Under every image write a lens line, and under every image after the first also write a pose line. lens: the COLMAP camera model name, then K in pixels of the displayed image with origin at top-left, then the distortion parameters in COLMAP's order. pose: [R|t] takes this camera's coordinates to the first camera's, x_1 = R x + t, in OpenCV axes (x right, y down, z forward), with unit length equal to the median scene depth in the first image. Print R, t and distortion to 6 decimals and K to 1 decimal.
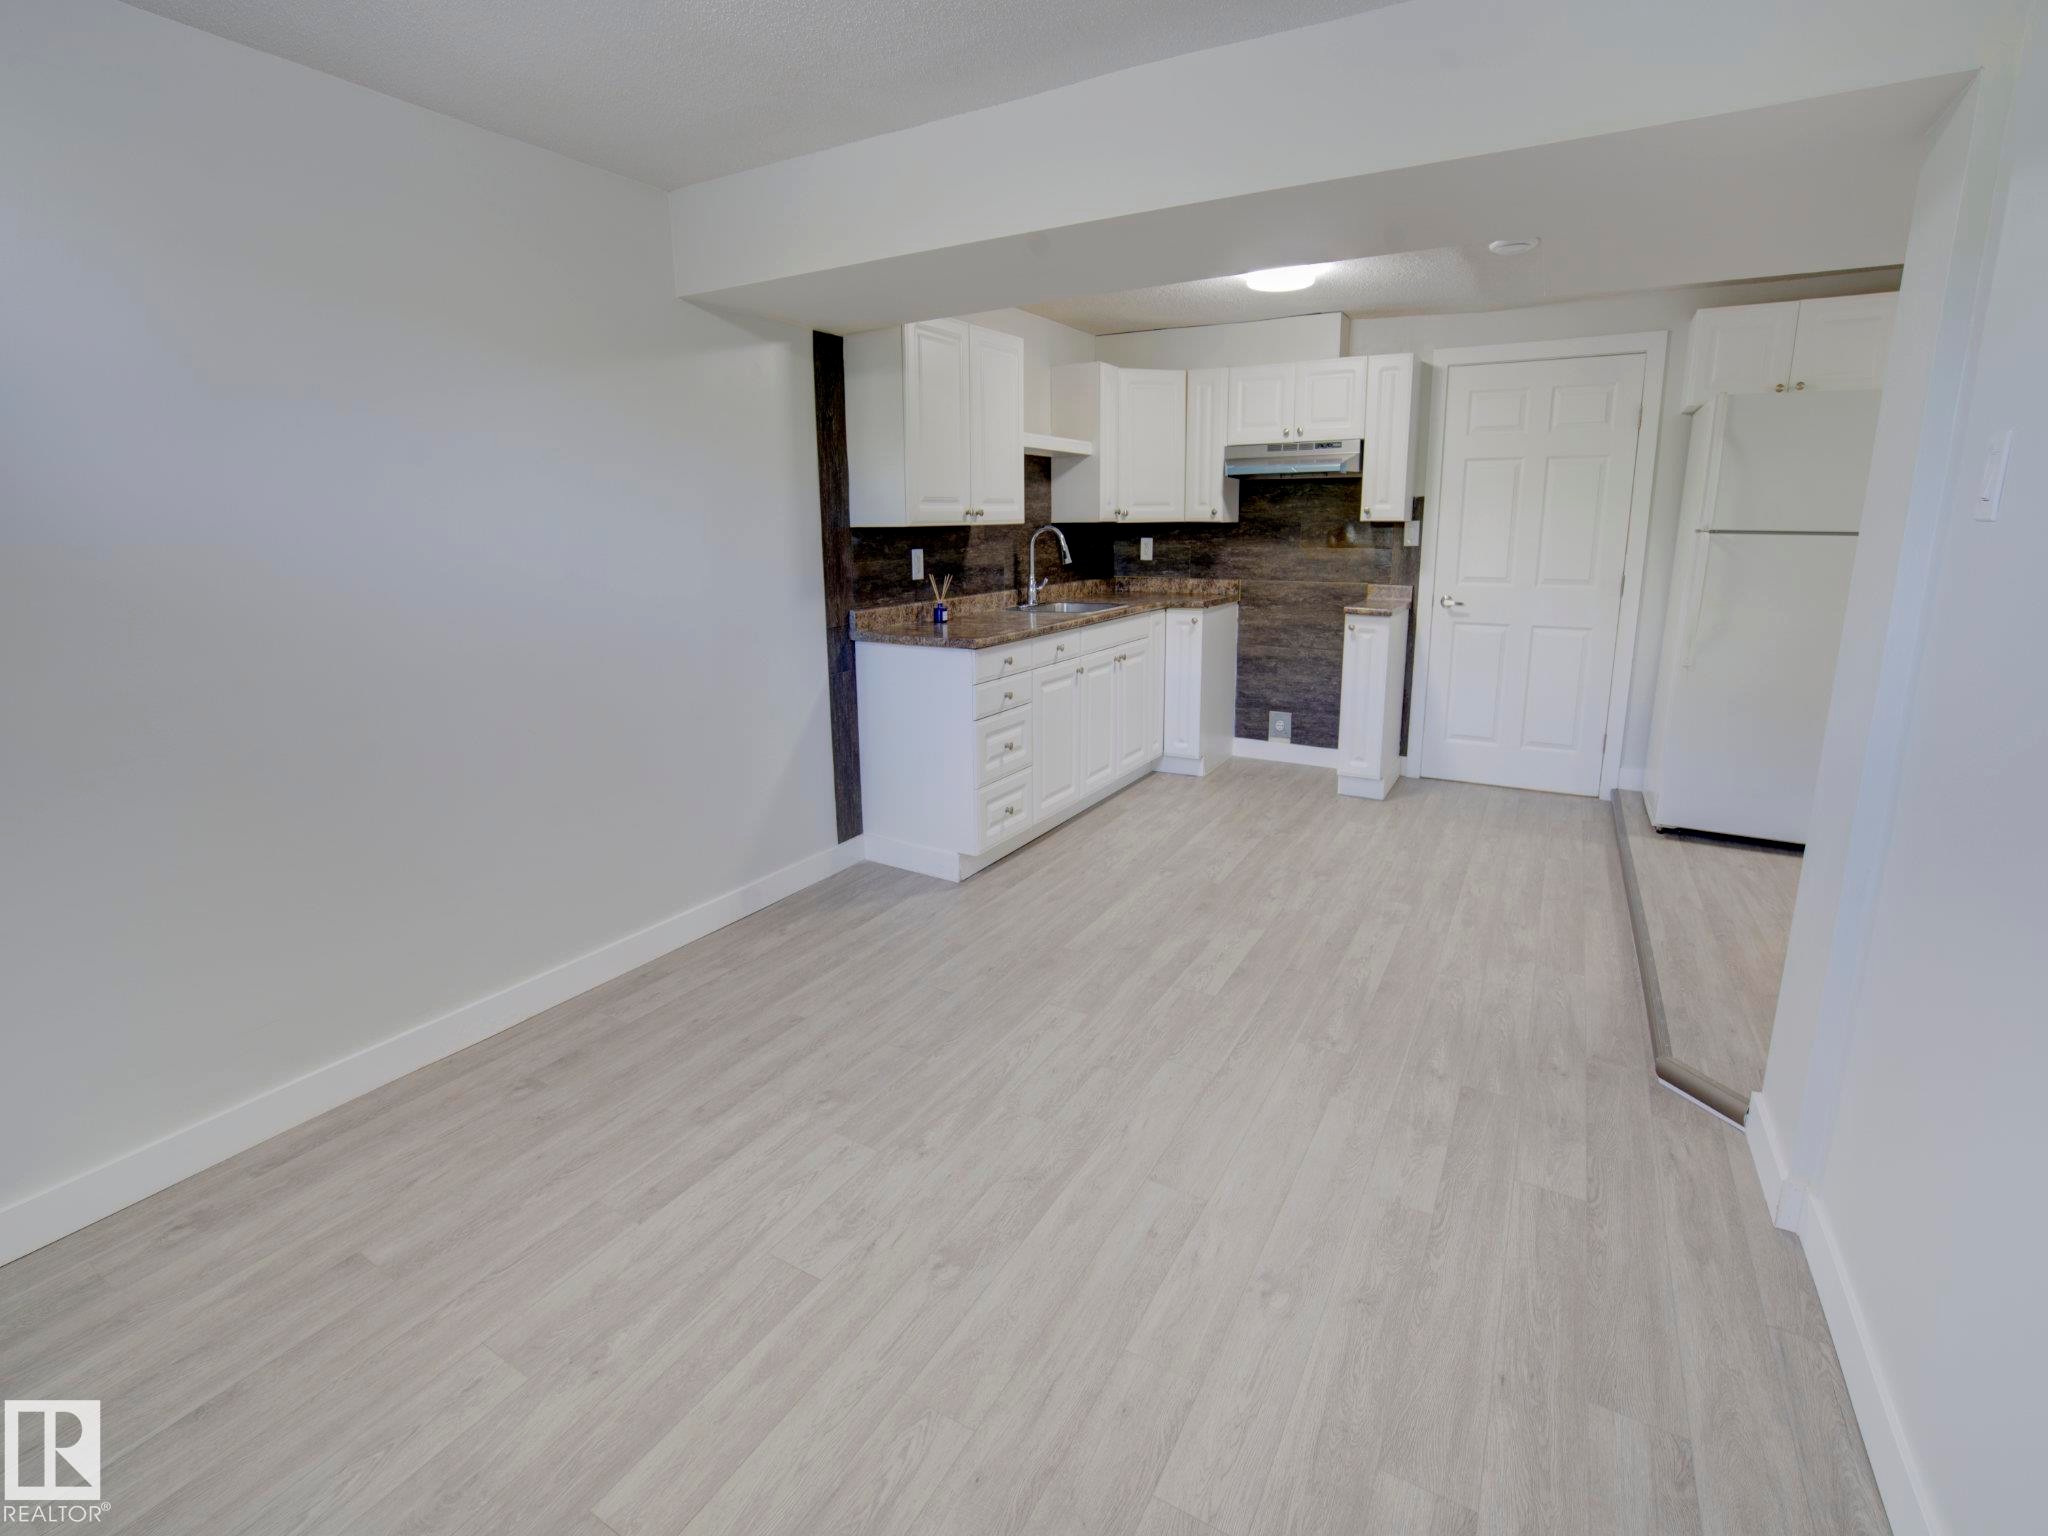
lens RADIAL K [[940.3, 0, 1022.8], [0, 940.3, 720.3], [0, 0, 1]] dist [-0.056685, 0.016941]
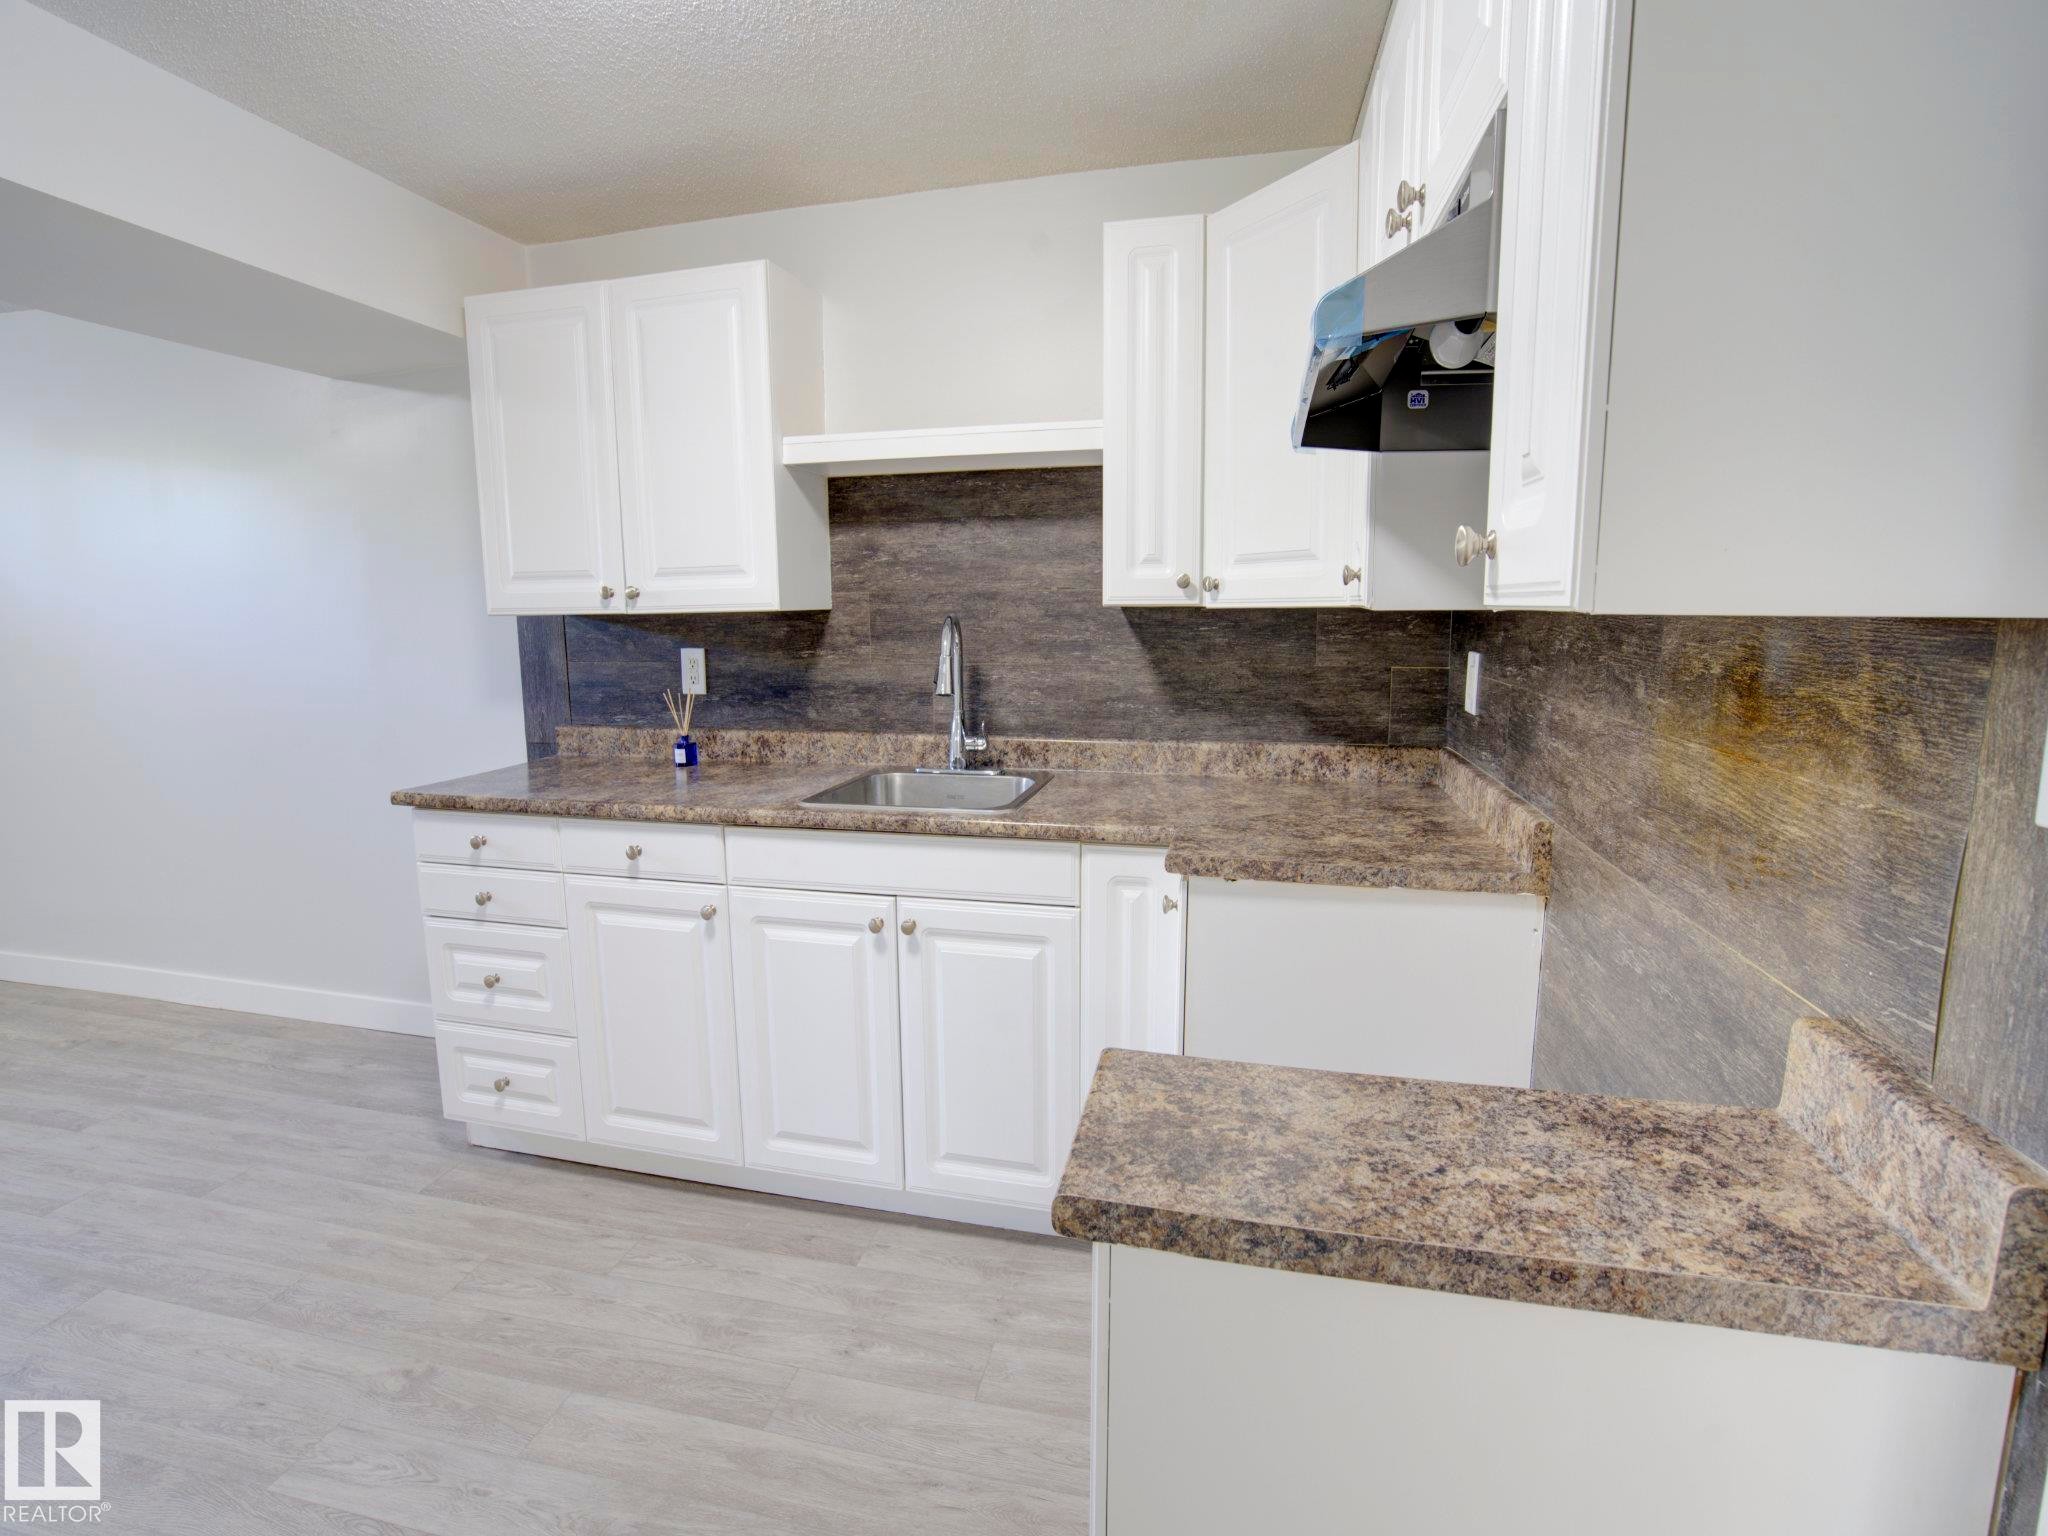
lens RADIAL K [[940.3, 0, 1022.8], [0, 940.3, 720.3], [0, 0, 1]] dist [-0.056685, 0.016941]
pose [[0.306145, 0.128258, -0.943305, 0.586866], [-0.190132, 0.979157, 0.071426, -0.228240], [0.932805, 0.157486, 0.324150, 1.034763]]
